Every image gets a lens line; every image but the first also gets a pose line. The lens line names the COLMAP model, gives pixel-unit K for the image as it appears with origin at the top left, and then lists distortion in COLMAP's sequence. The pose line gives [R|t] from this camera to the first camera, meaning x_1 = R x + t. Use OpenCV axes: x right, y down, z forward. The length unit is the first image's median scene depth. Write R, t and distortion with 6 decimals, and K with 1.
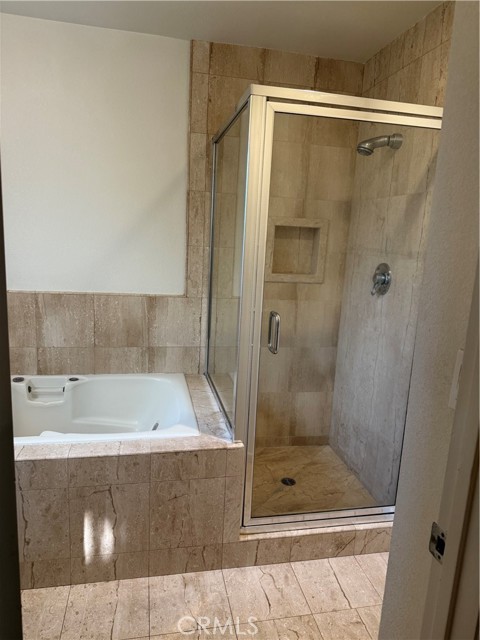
lens RADIAL K [[452.6, 0, 240.1], [0, 452.6, 320.4], [0, 0, 1]] dist [0.047689, -0.010180]
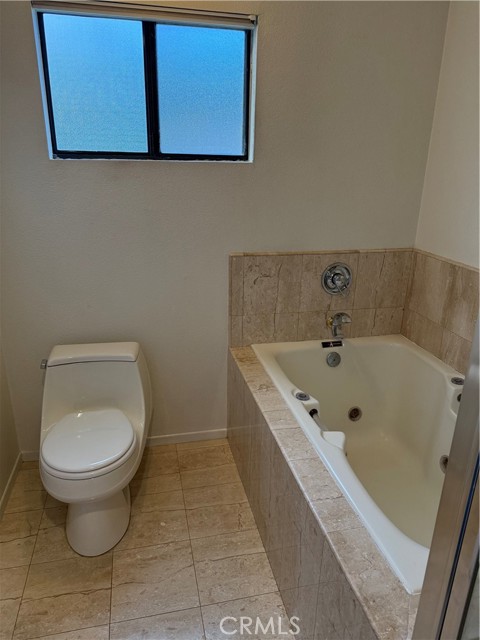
lens RADIAL K [[452.6, 0, 240.2], [0, 452.6, 321.1], [0, 0, 1]] dist [0.047689, -0.010180]
pose [[0.033030, 0.283579, -0.958380, 0.345973], [-0.205482, 0.940345, 0.271161, -0.156450], [0.978103, 0.187973, 0.089329, 0.738696]]
